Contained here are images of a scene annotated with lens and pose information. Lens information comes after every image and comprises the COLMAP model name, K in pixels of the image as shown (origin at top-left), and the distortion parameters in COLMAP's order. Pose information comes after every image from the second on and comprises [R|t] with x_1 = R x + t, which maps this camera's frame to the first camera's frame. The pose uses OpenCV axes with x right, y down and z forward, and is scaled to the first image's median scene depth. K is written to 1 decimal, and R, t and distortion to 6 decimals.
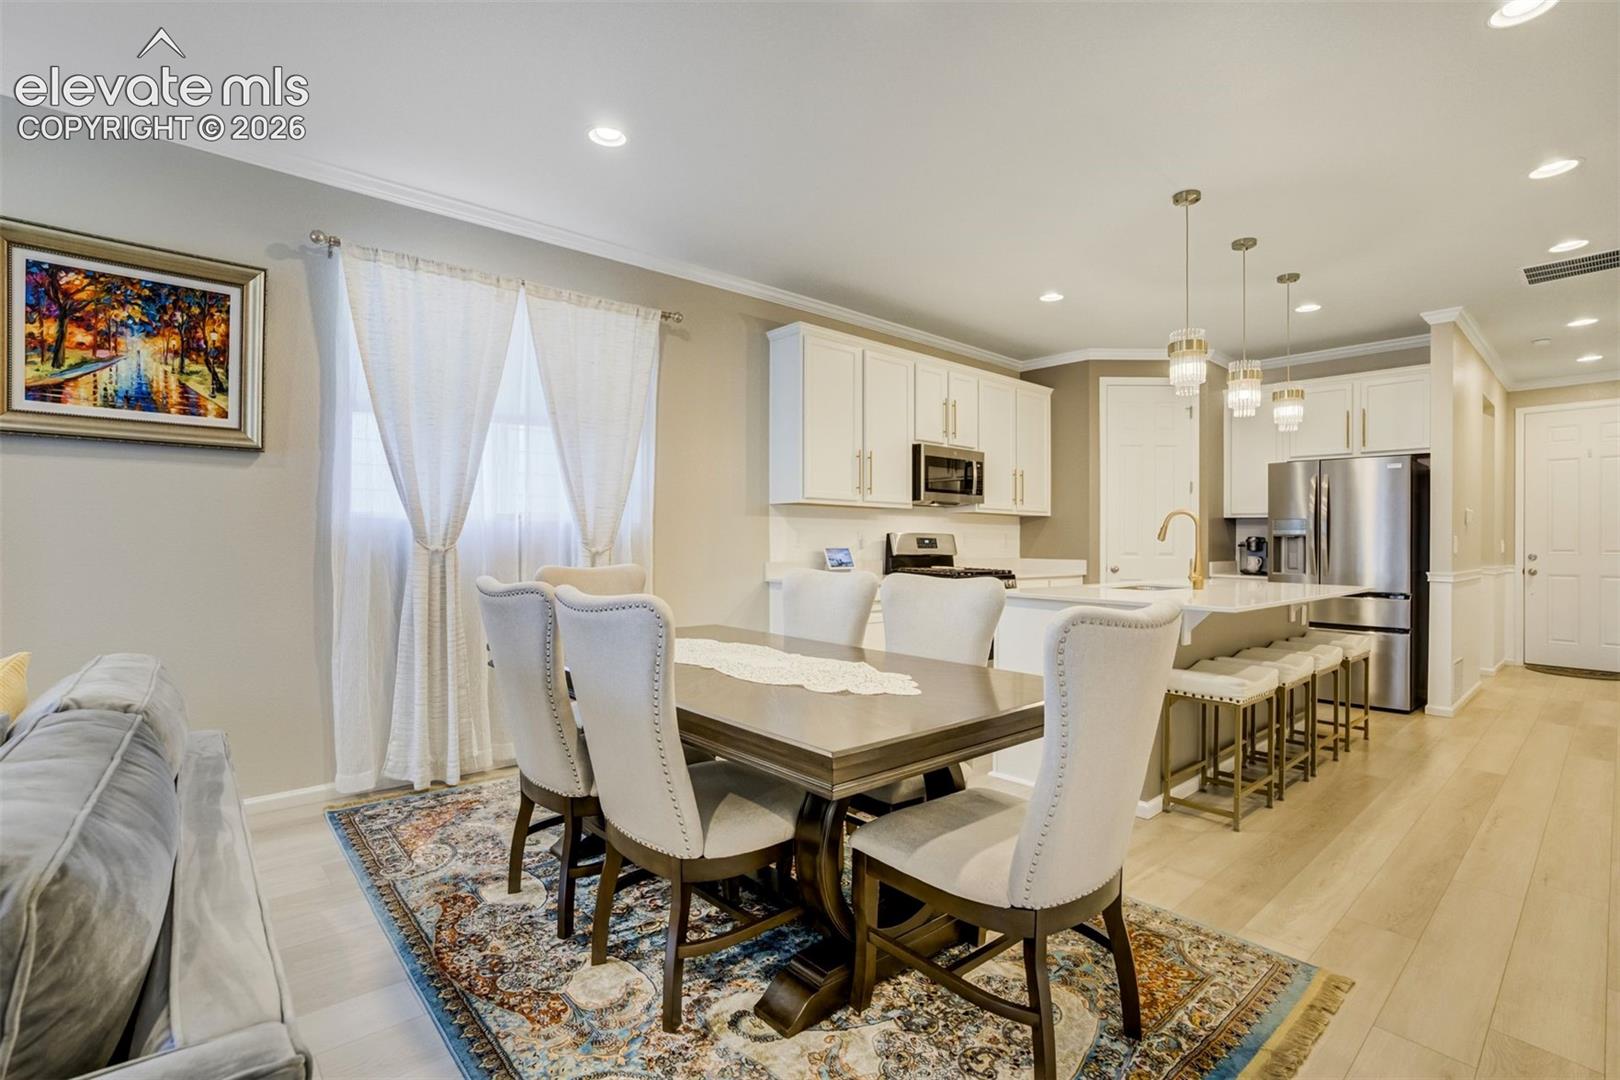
lens RADIAL K [[755.6, 0, 811.3], [0, 755.6, 533.6], [0, 0, 1]] dist [-0.048646, 0.027998]
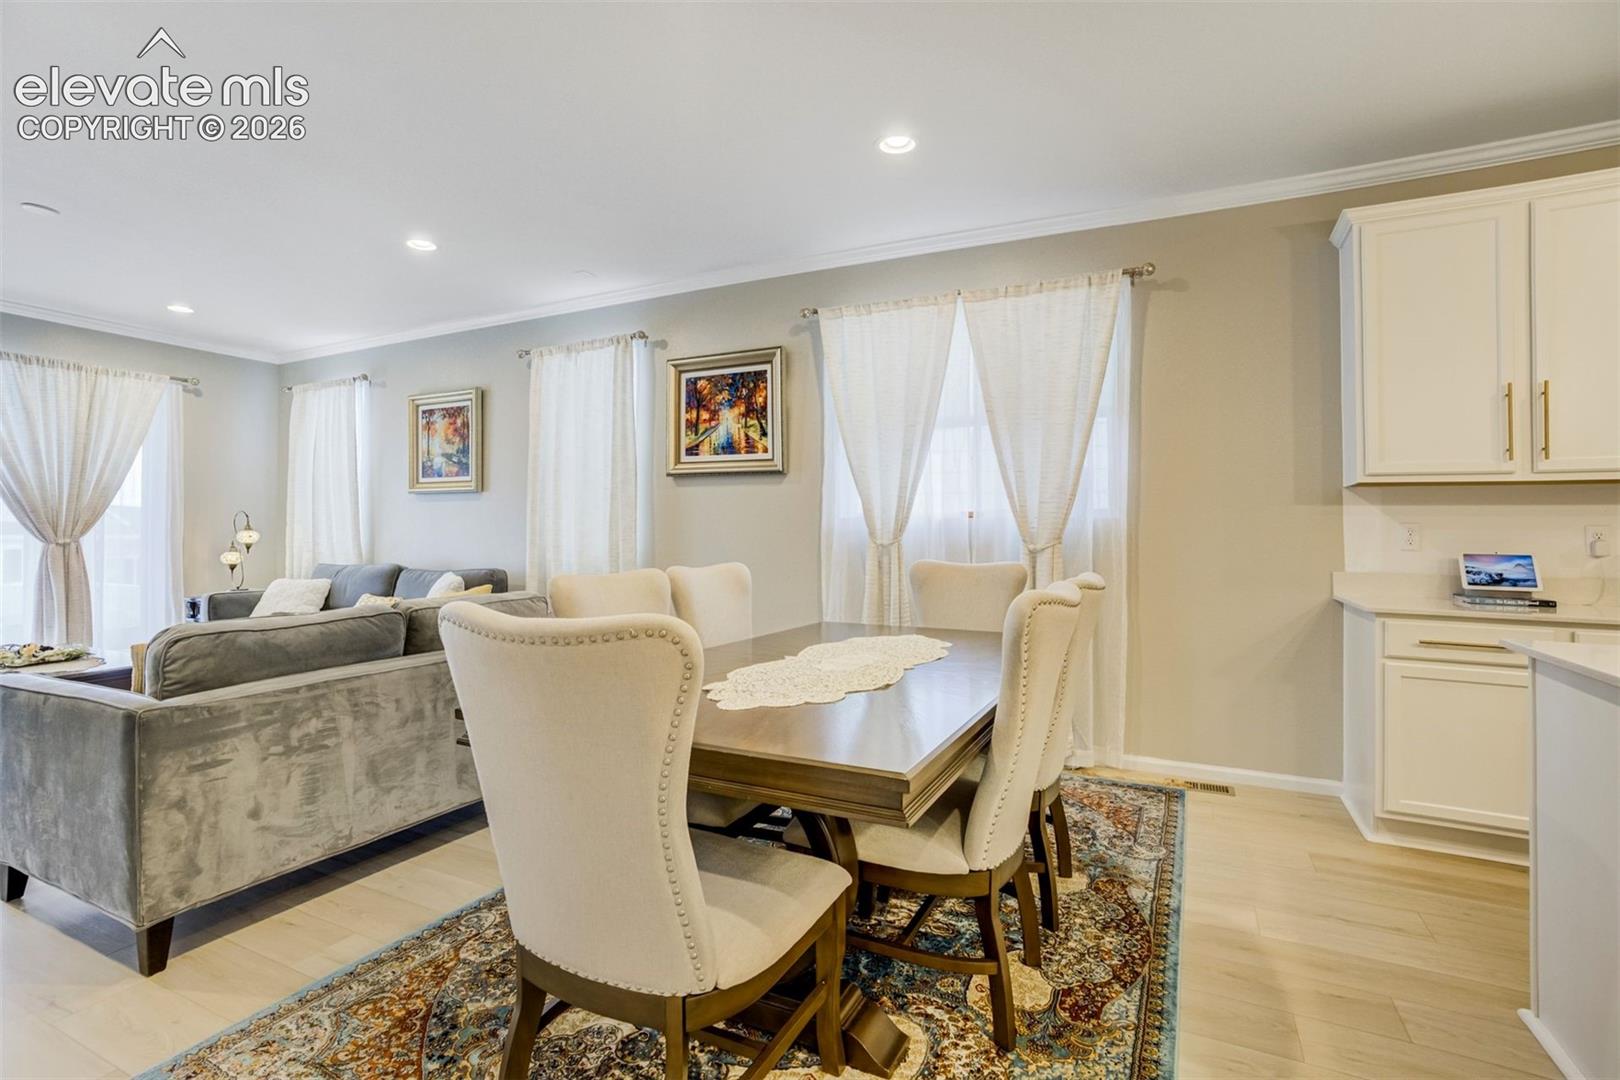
lens RADIAL K [[757.3, 0, 817.1], [0, 757.3, 550.0], [0, 0, 1]] dist [-0.052788, 0.027240]
pose [[0.379204, 0.018468, -0.925129, 0.388283], [-0.002562, 0.999818, 0.018909, 0.006773], [0.925309, -0.004800, 0.379183, 0.298515]]
